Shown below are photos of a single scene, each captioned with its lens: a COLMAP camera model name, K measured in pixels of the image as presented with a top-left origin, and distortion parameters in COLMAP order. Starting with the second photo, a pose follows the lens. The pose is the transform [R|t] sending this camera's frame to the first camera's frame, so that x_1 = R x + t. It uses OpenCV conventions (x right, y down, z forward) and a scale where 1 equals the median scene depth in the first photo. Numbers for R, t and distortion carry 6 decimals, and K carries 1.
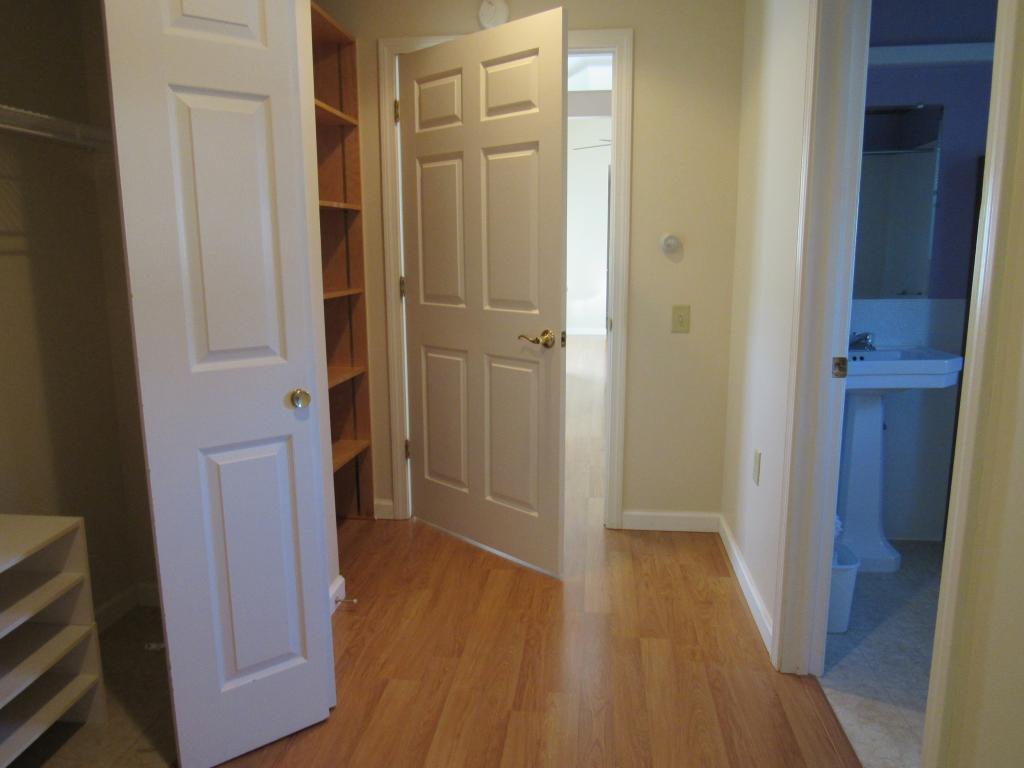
lens RADIAL K [[722.1, 0, 505.5], [0, 722.1, 379.5], [0, 0, 1]] dist [-0.023466, 0.012597]
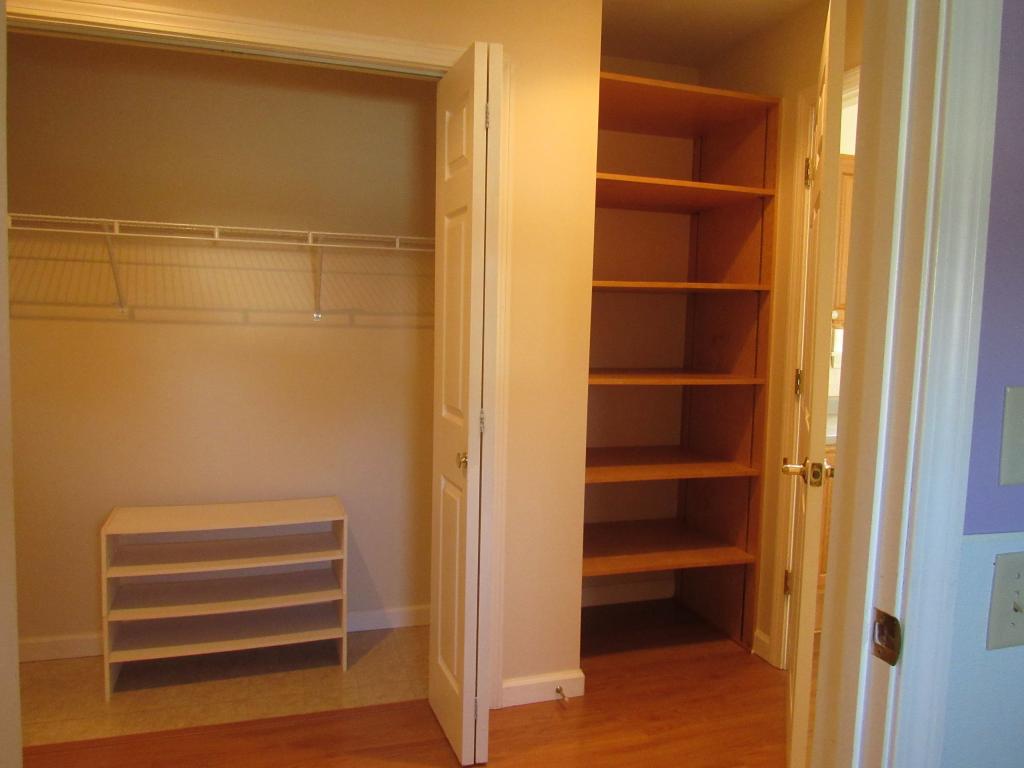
lens RADIAL K [[715.8, 0, 515.7], [0, 715.8, 385.7], [0, 0, 1]] dist [-0.022423, -0.006848]
pose [[0.444218, 0.103111, -0.889965, 0.440982], [-0.192105, 0.981213, 0.017796, -0.079376], [0.875080, 0.163062, 0.455681, 0.361687]]
